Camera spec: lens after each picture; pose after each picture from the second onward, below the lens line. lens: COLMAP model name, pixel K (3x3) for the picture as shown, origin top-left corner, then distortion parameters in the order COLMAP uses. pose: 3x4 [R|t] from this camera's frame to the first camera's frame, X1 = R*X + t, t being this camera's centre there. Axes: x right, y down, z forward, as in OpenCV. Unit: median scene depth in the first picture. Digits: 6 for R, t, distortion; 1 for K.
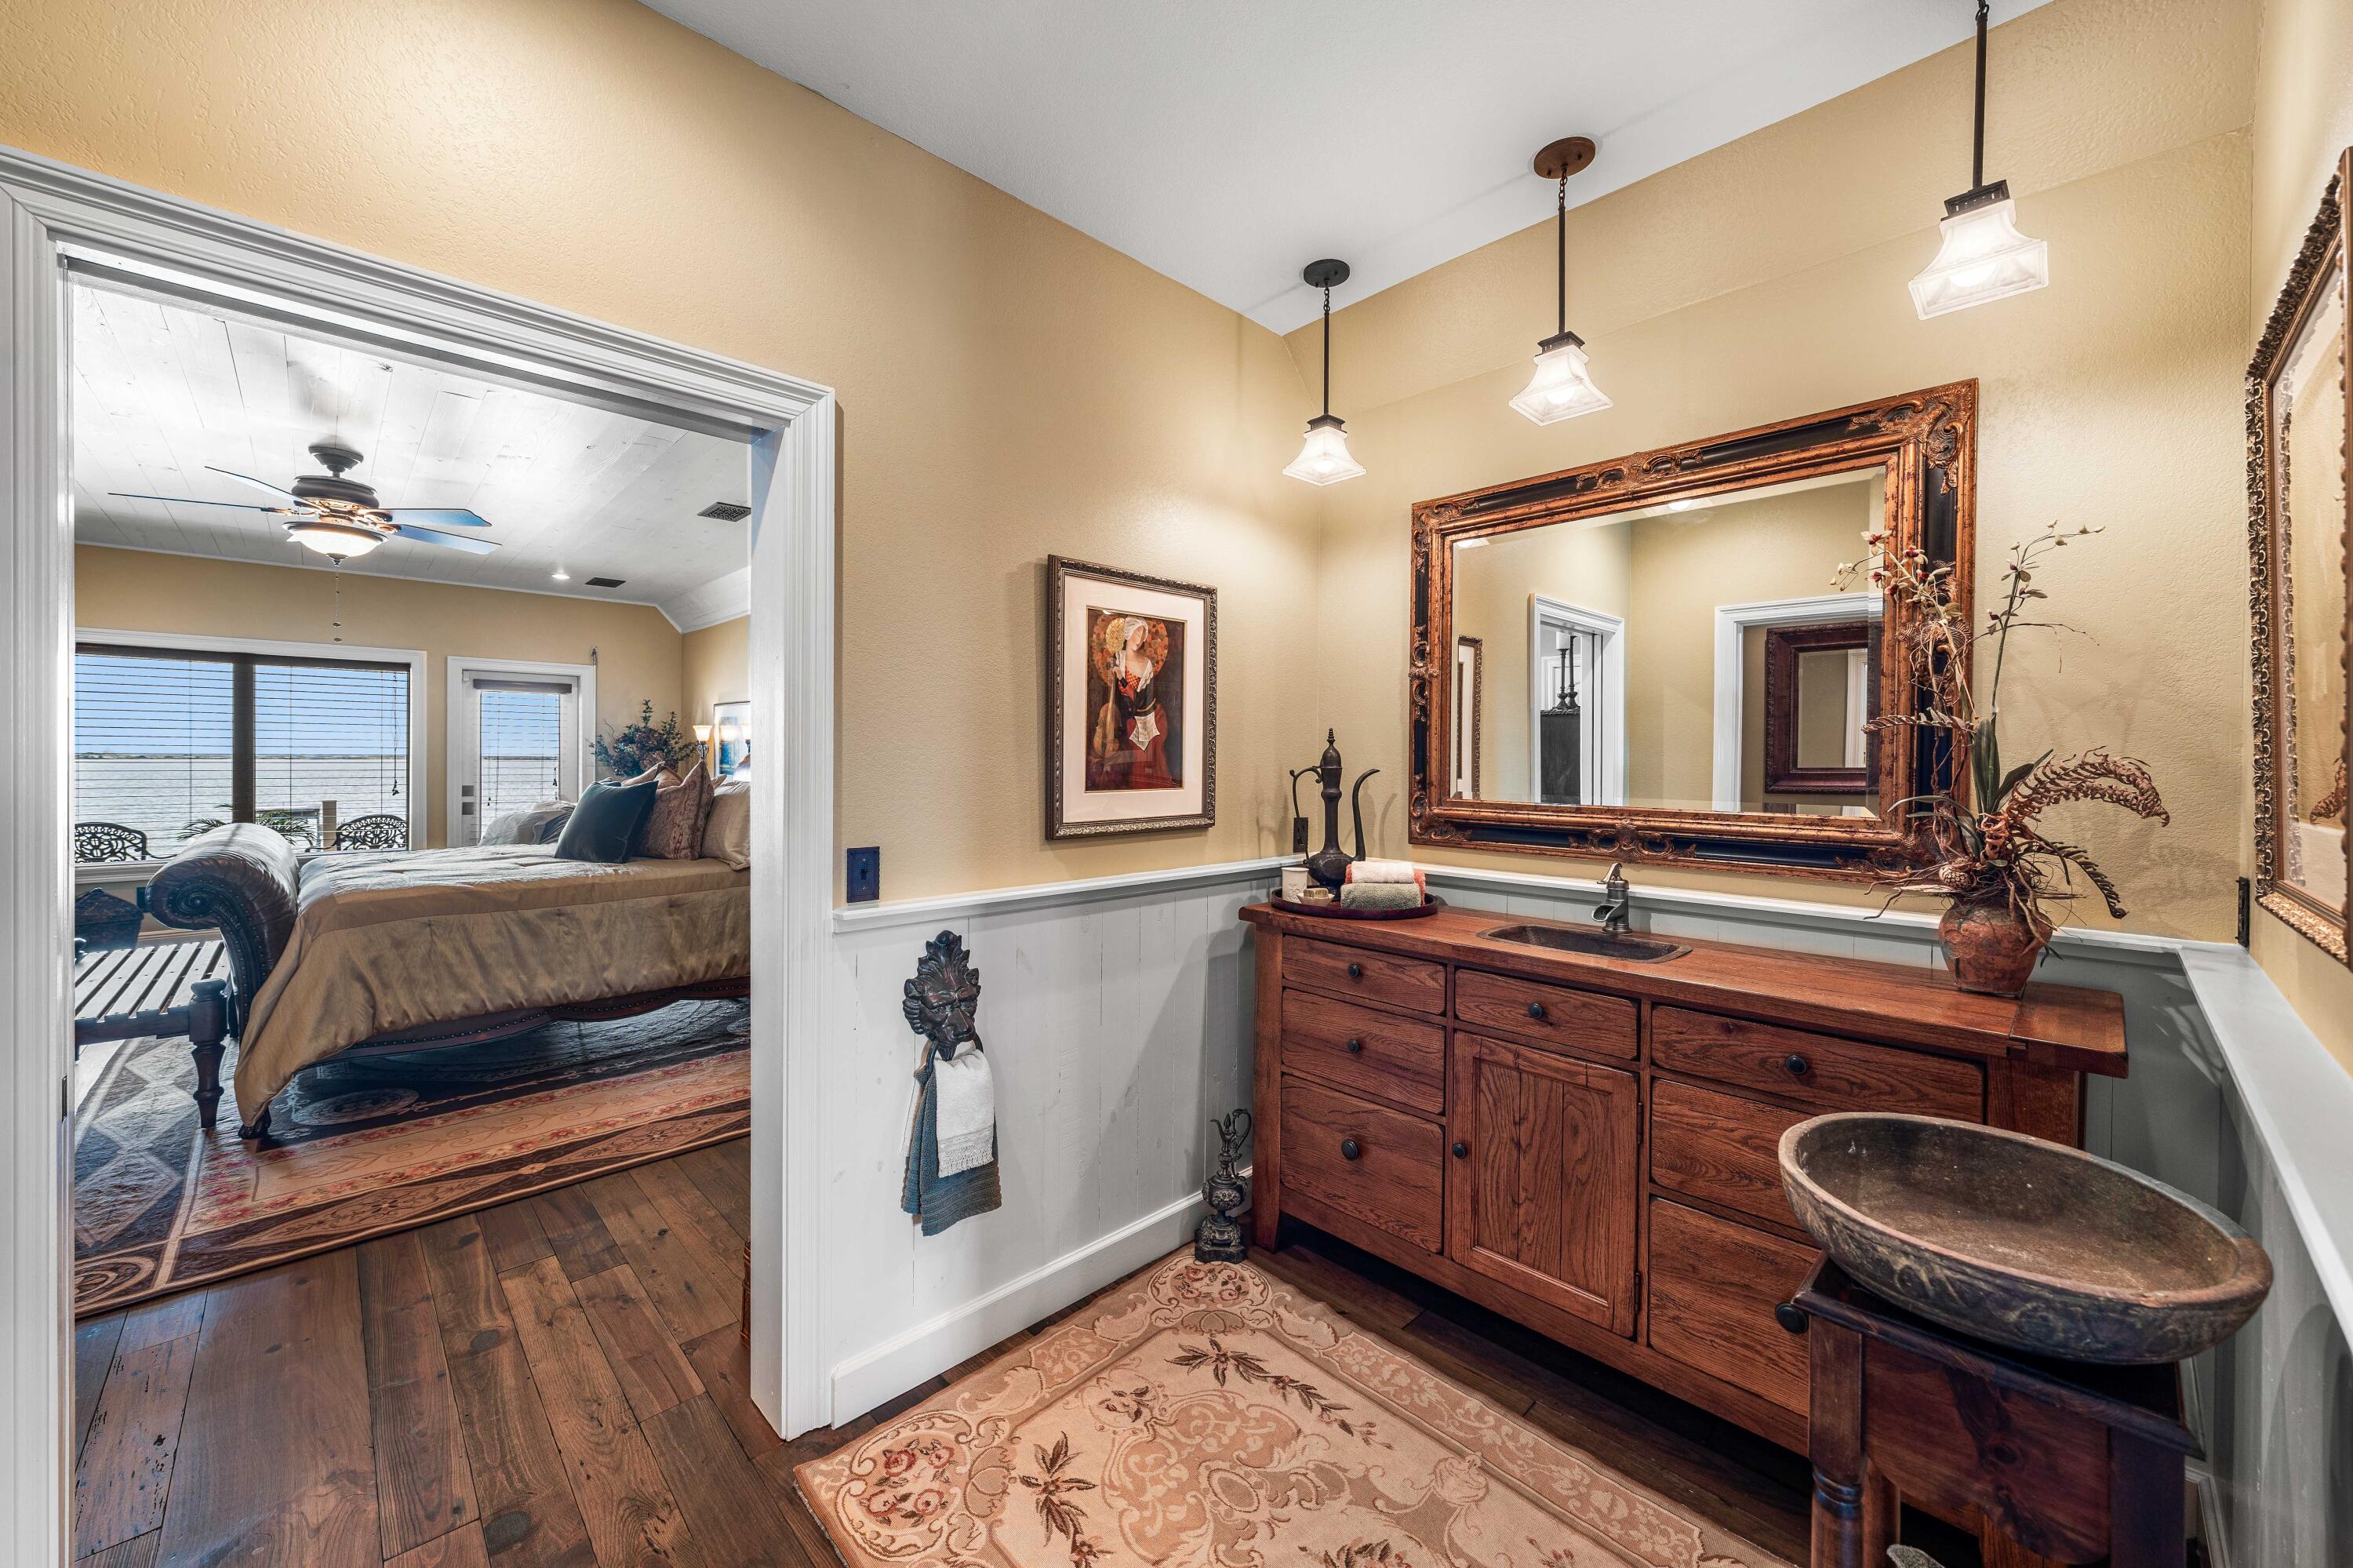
lens RADIAL K [[879.6, 0, 1176.5], [0, 879.6, 784.0], [0, 0, 1]] dist [-0.000039, 0.000003]
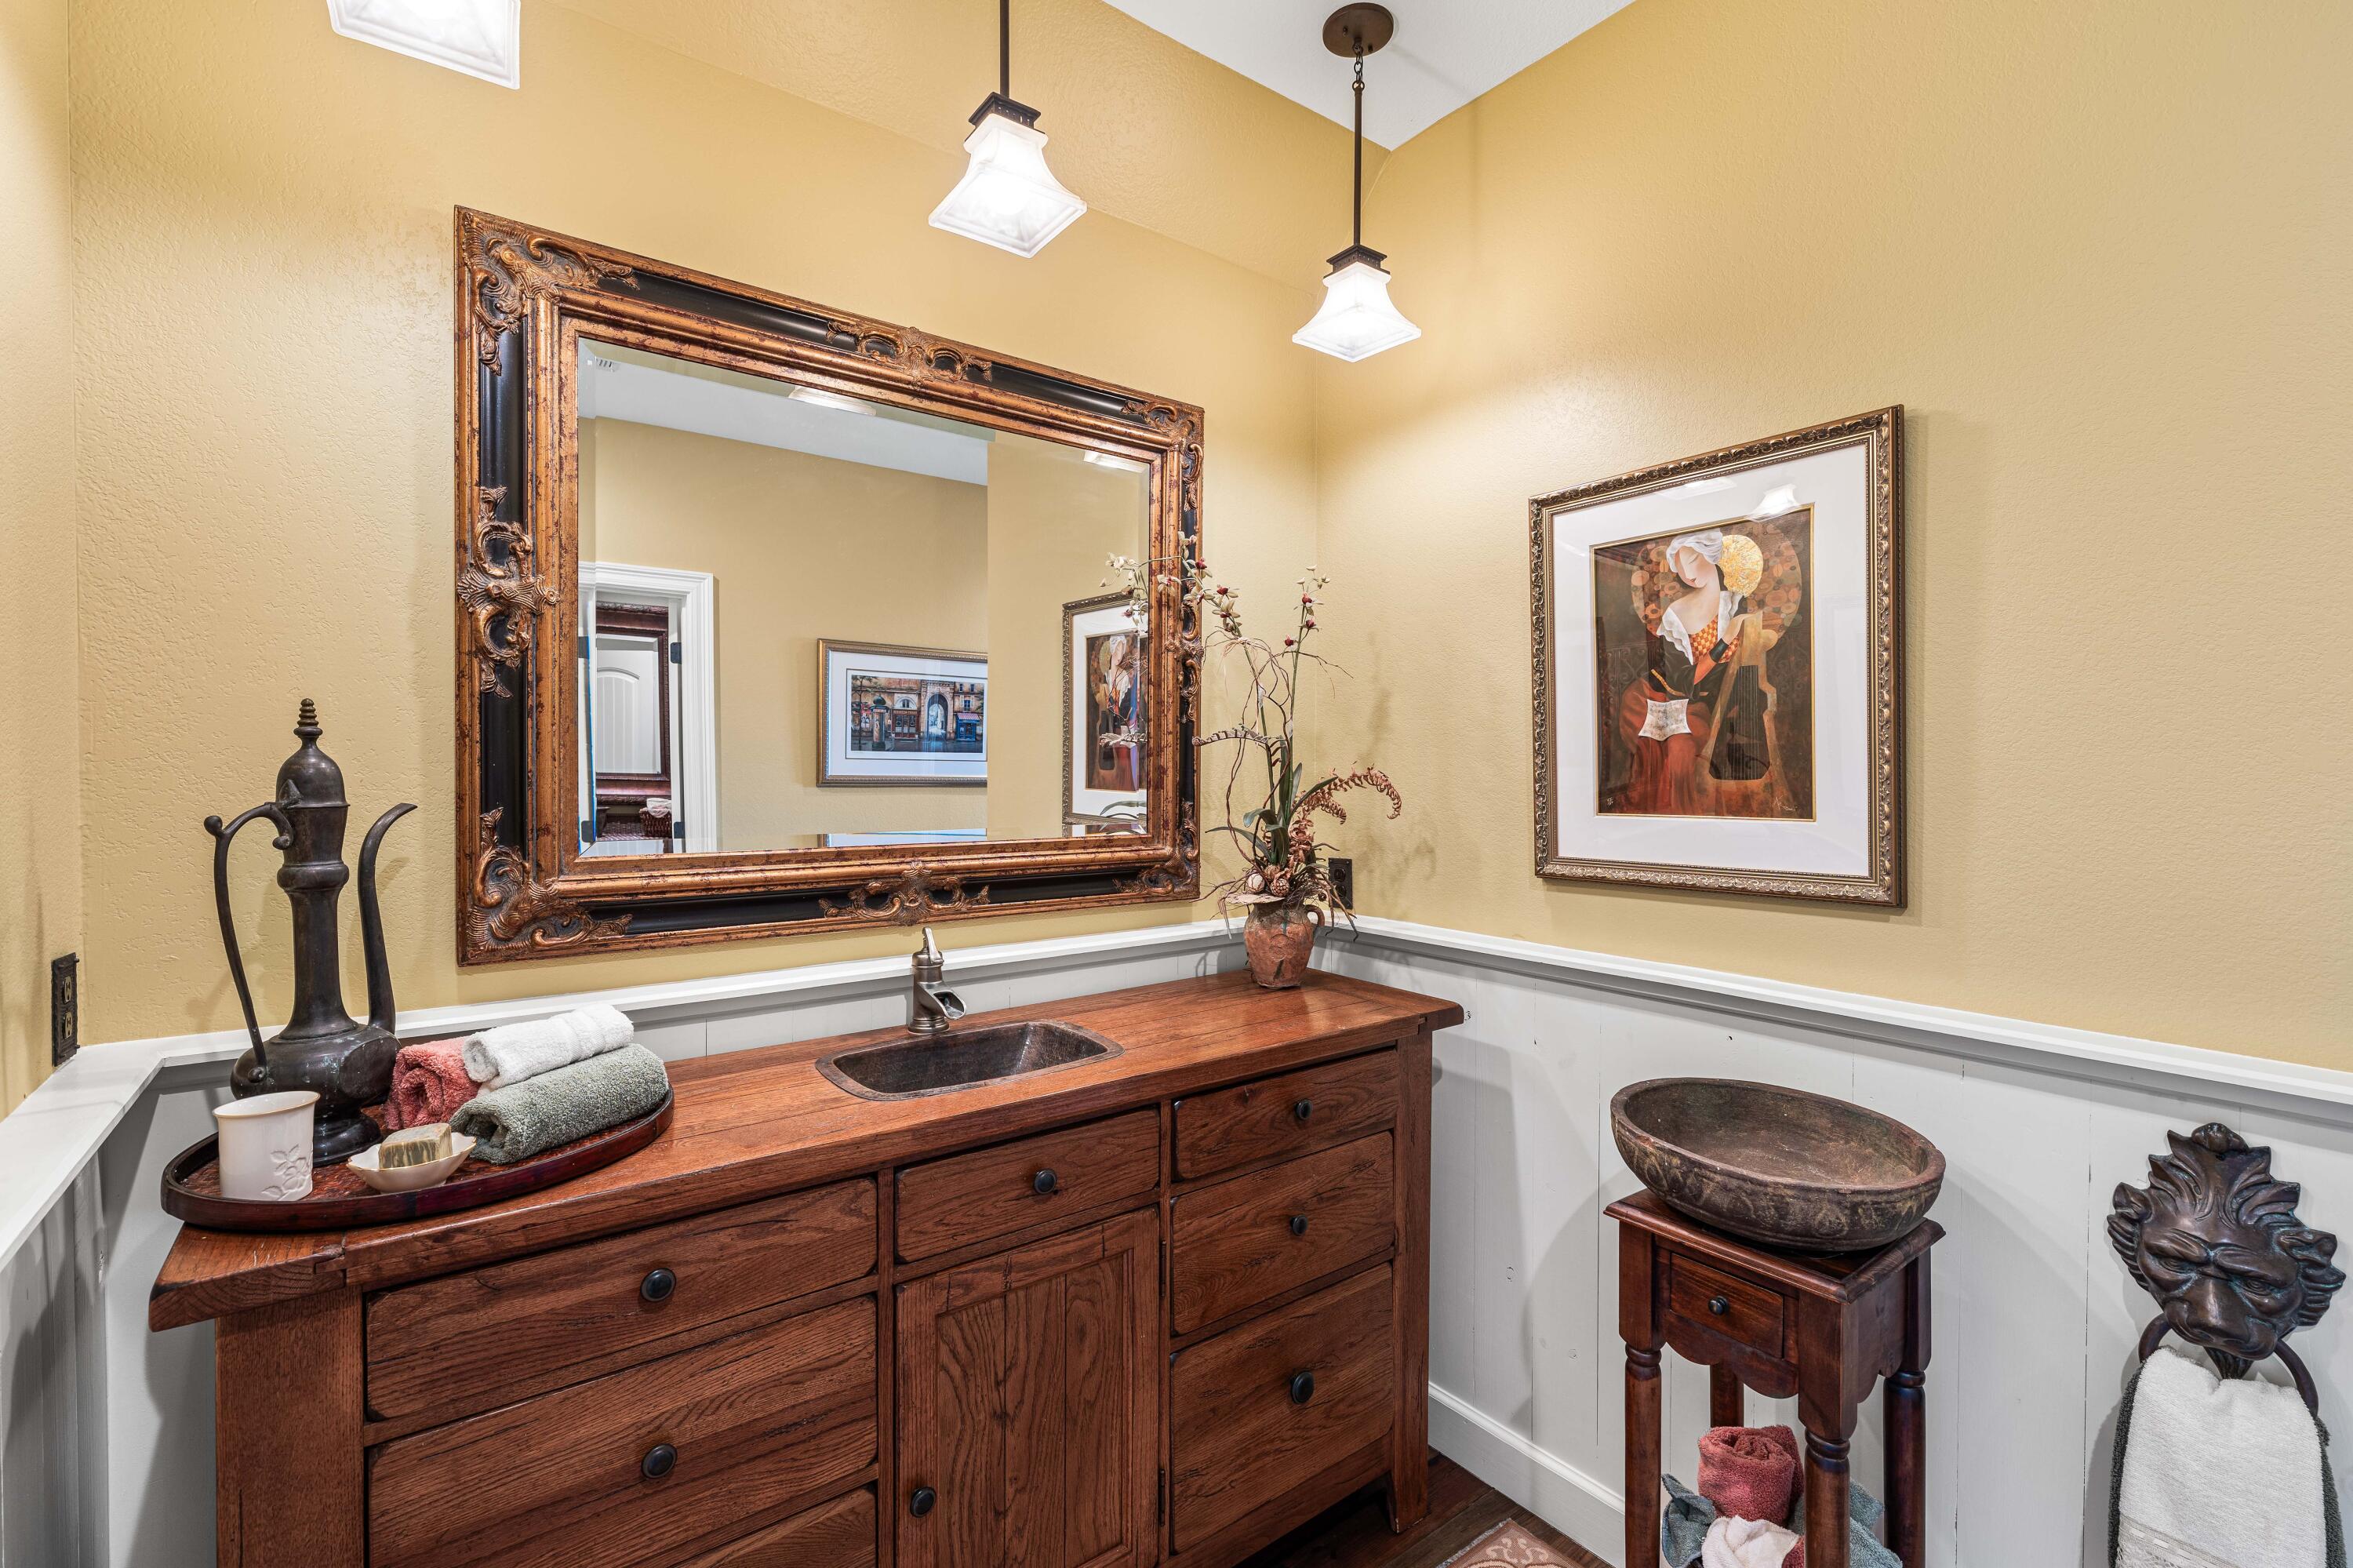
lens RADIAL K [[1042.2, 0, 1176.5], [0, 1042.2, 784.0], [0, 0, 1]] dist [0.008019, -0.000126]
pose [[0.119895, -0.028493, 0.992378, -0.271629], [0.021596, 0.999426, 0.026087, -0.037970], [-0.992552, 0.018304, 0.120442, 0.707778]]
